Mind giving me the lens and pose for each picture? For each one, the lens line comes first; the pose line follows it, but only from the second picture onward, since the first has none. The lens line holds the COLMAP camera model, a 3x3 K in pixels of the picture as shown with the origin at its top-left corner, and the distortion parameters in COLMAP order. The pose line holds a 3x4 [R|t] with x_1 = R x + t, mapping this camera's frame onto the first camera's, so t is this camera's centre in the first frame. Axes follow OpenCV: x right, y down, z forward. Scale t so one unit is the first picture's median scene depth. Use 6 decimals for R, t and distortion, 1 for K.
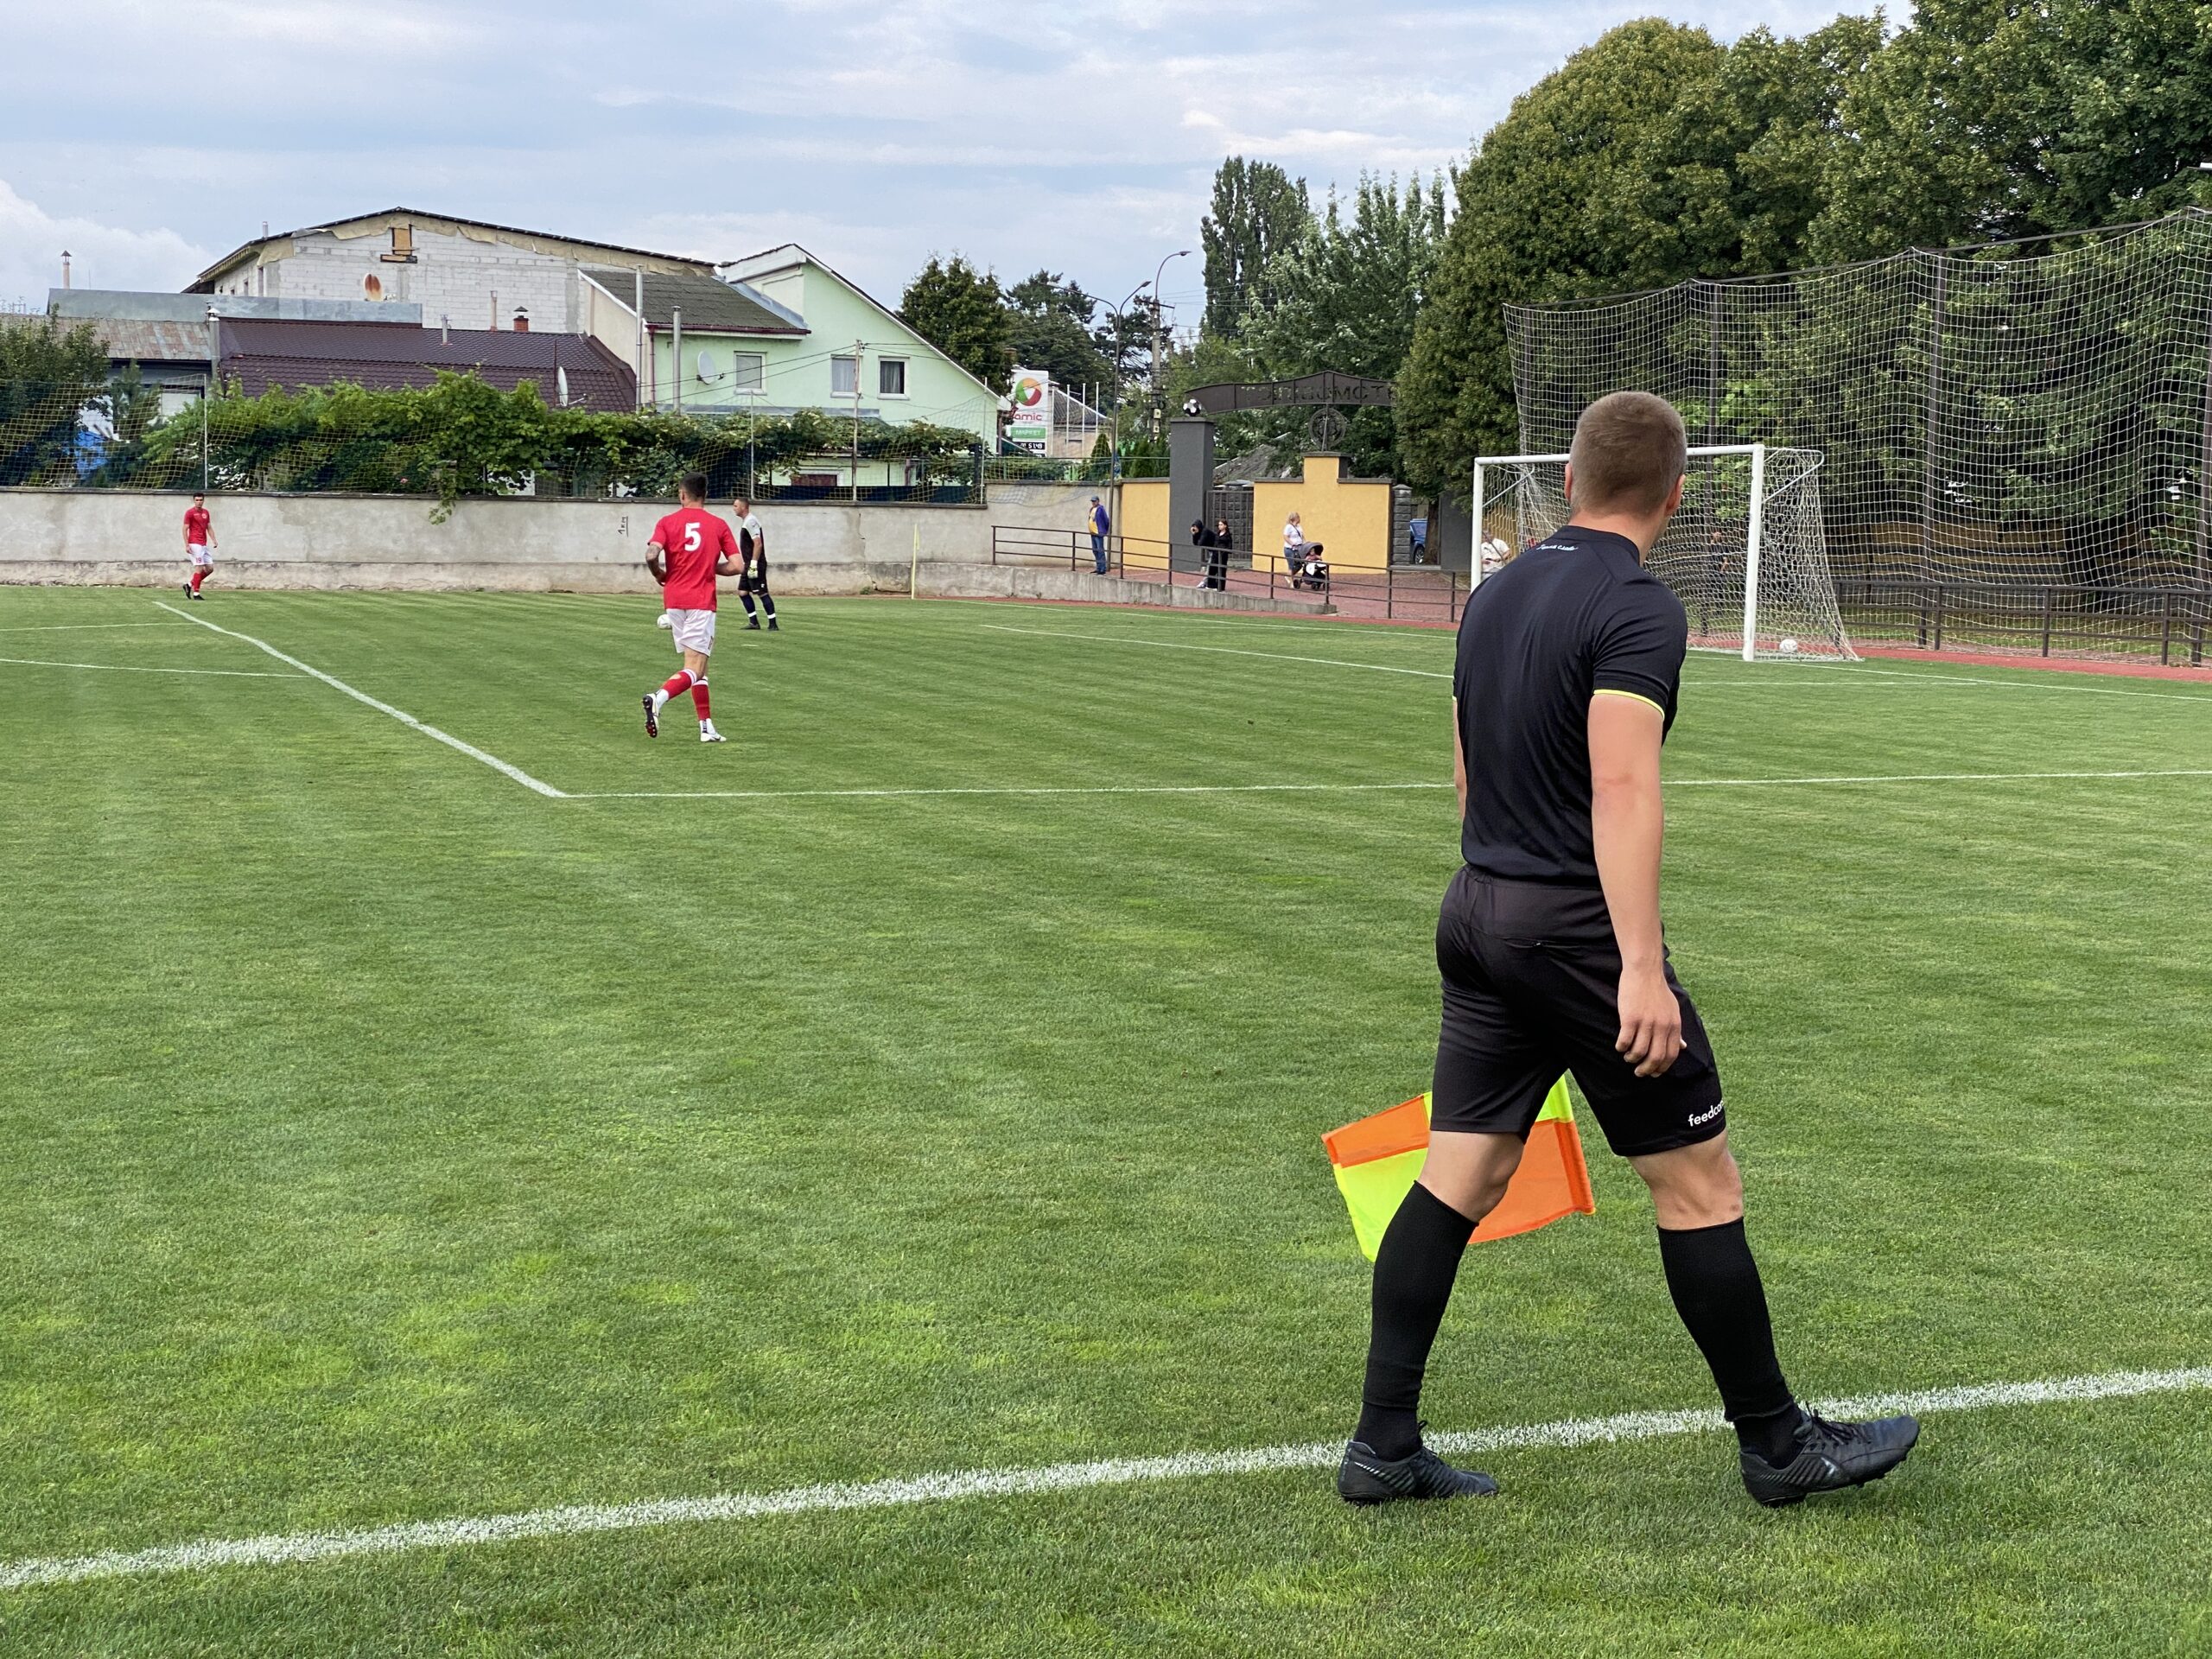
lens RADIAL K [[3302.7, 0, 1104.0], [0, 3302.7, 823.7], [0, 0, 1]] dist [0.125793, 0.000000]
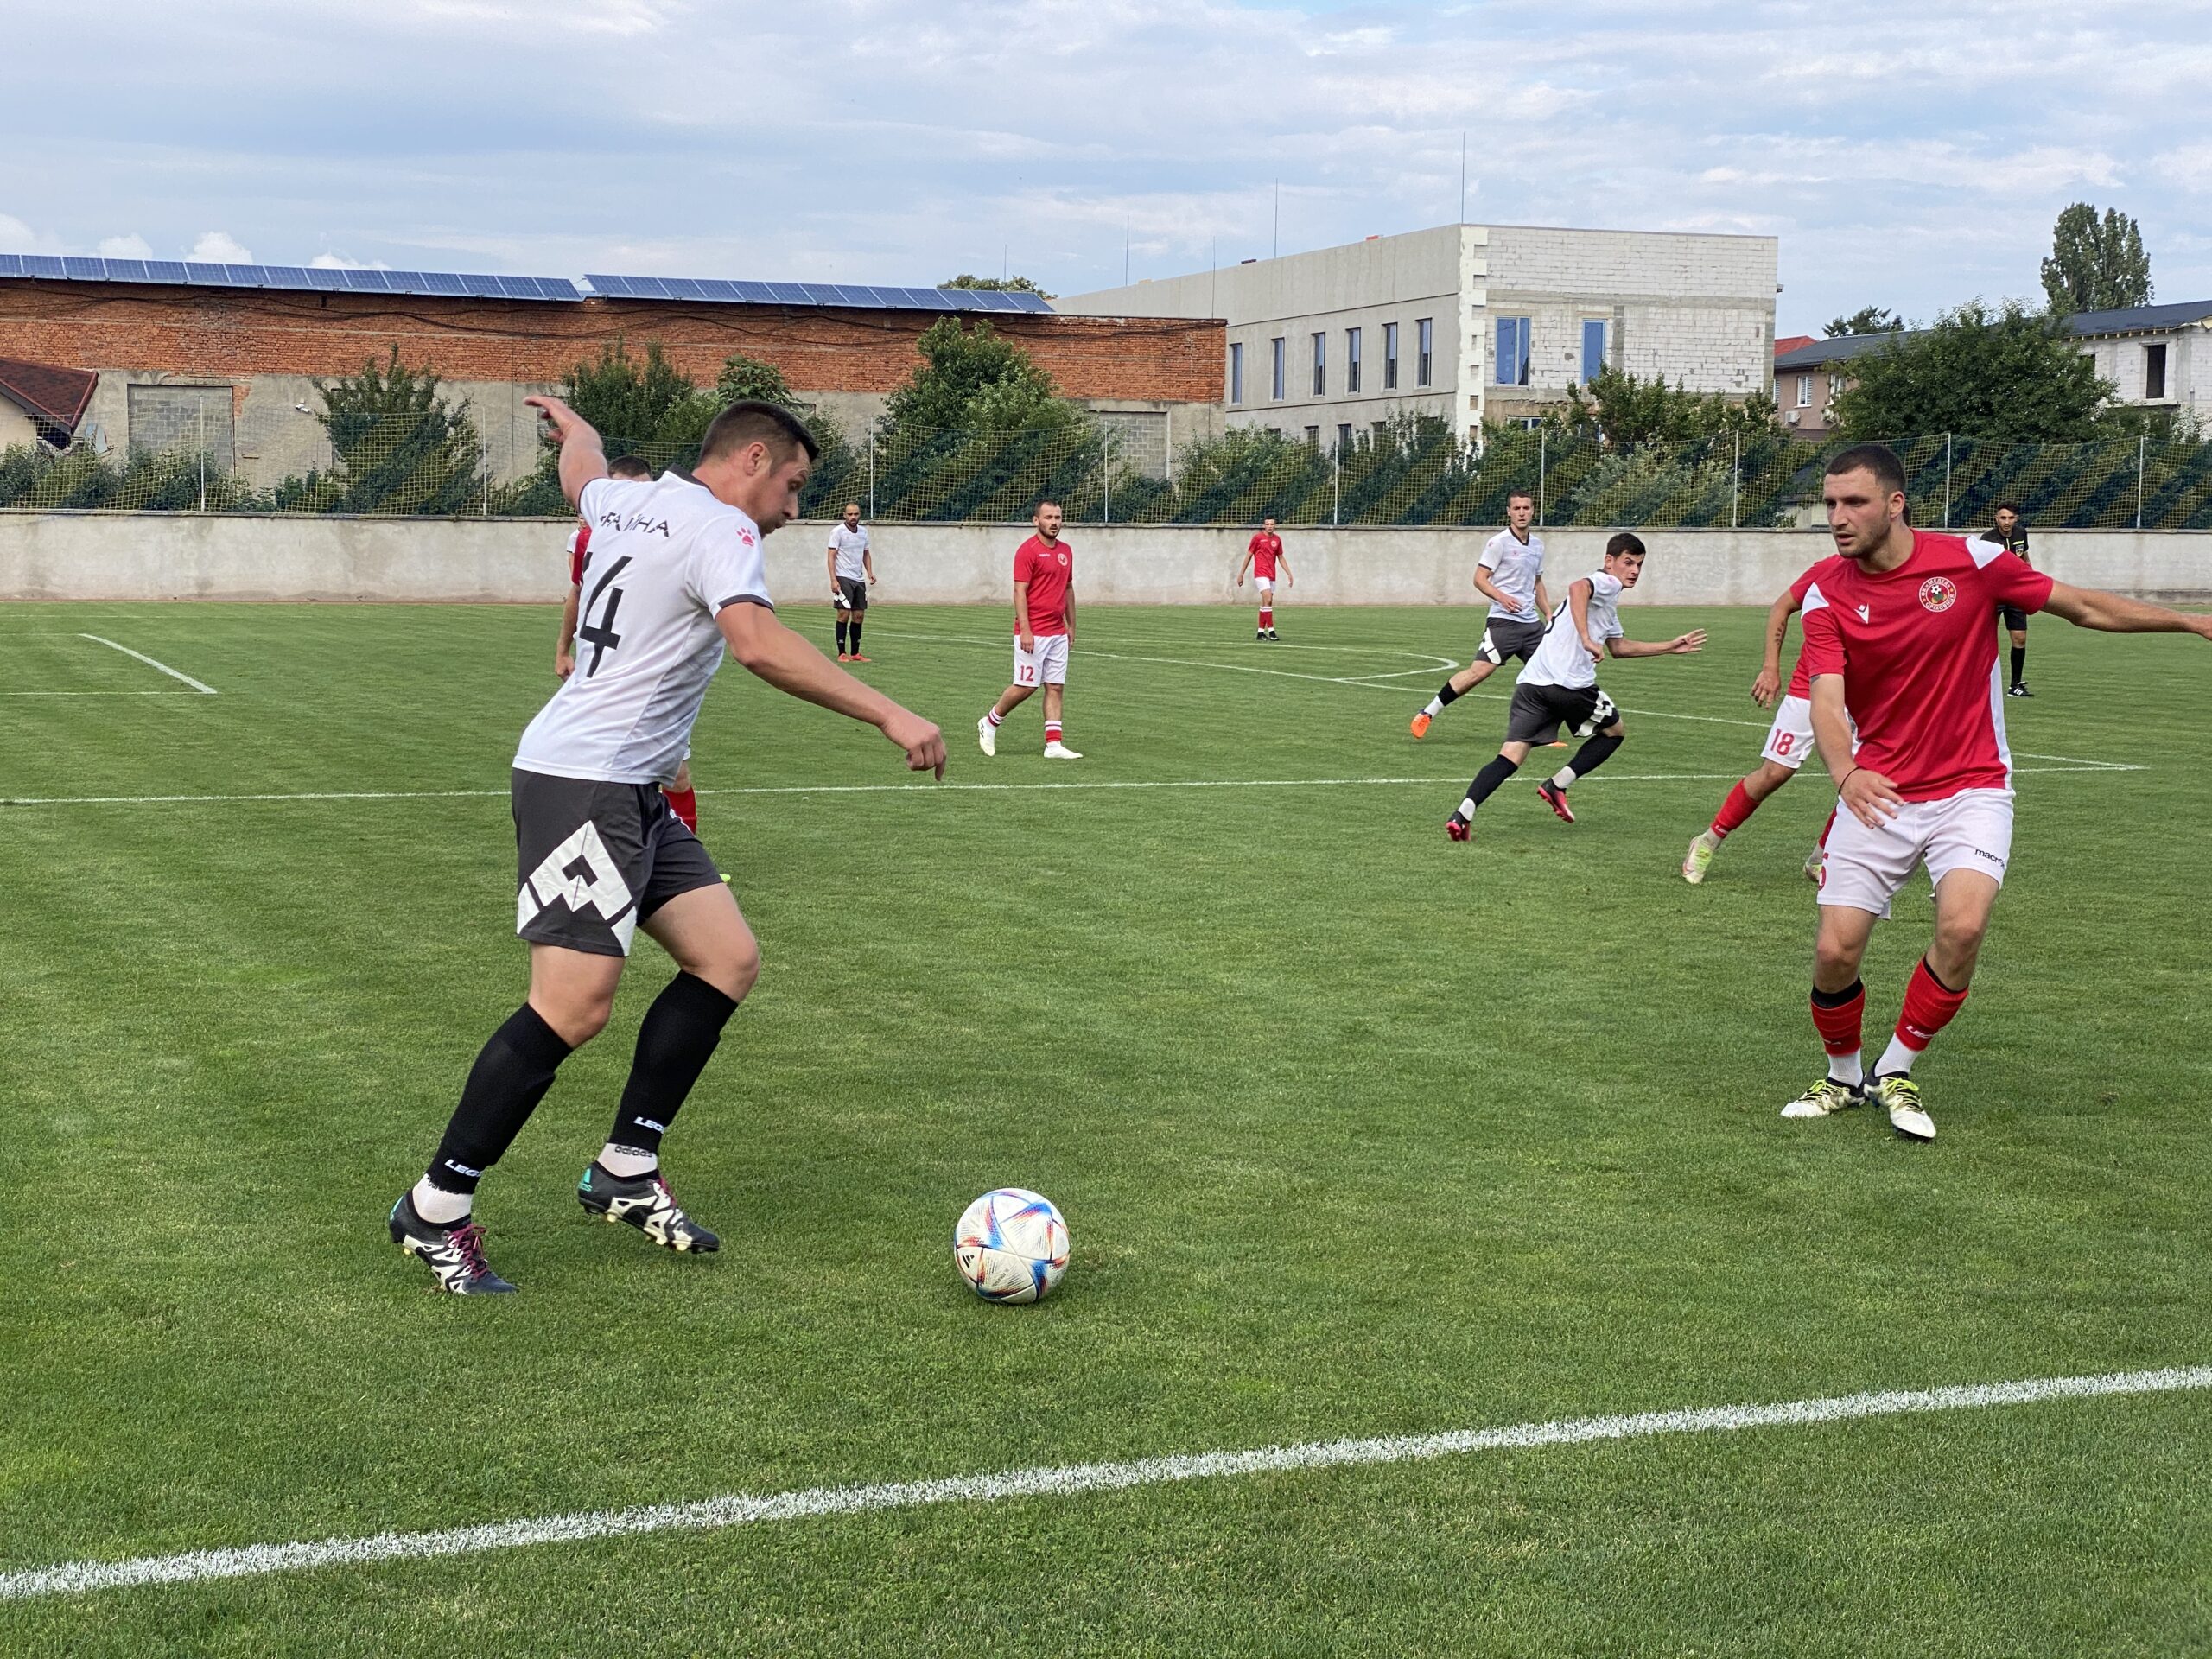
lens RADIAL K [[3302.7, 0, 1081.2], [0, 3302.7, 851.9], [0, 0, 1]] dist [0.125793, 0.000000]
pose [[0.999927, -0.003805, 0.011448, -1.086754], [0.003724, 0.999968, 0.007073, 0.018482], [-0.011475, -0.007030, 0.999909, -0.390927]]
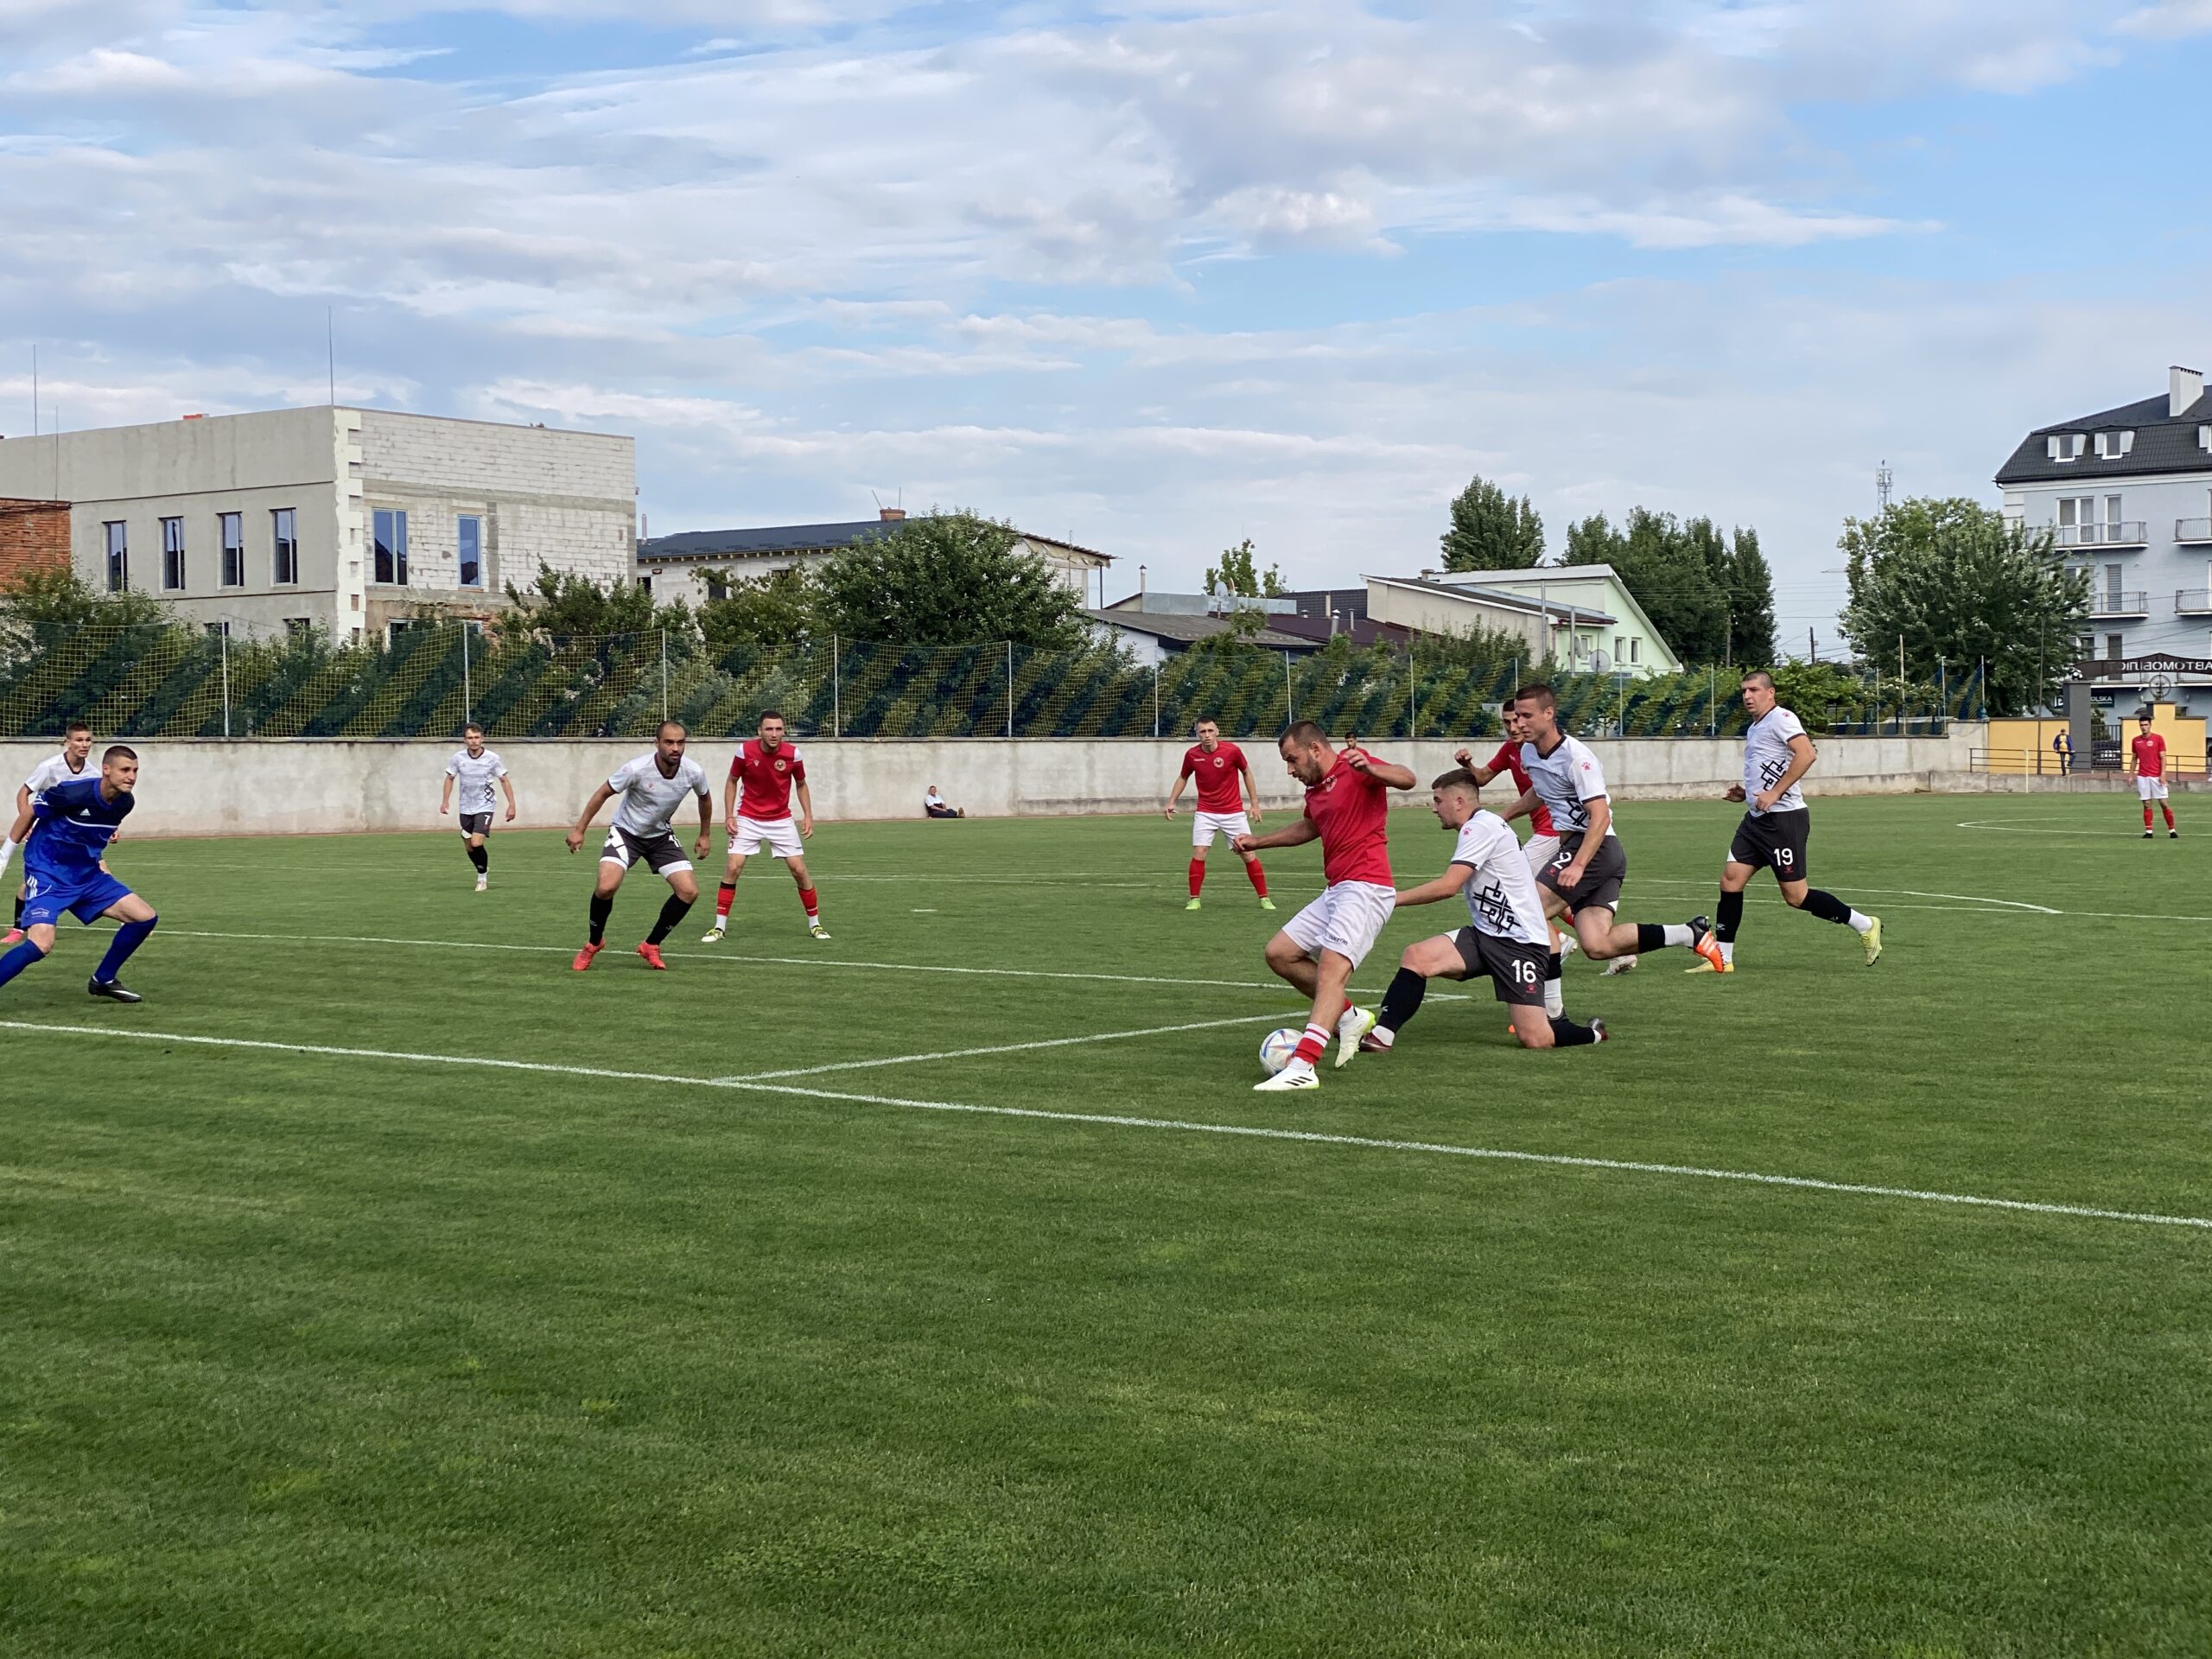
lens RADIAL K [[3302.7, 0, 1091.5], [0, 3302.7, 879.7], [0, 0, 1]] dist [0.125793, 0.000000]
pose [[0.862945, -0.035688, 0.504035, -1.329569], [0.059824, 0.997703, -0.031781, -0.000524], [-0.501743, 0.057578, 0.863098, -0.198728]]
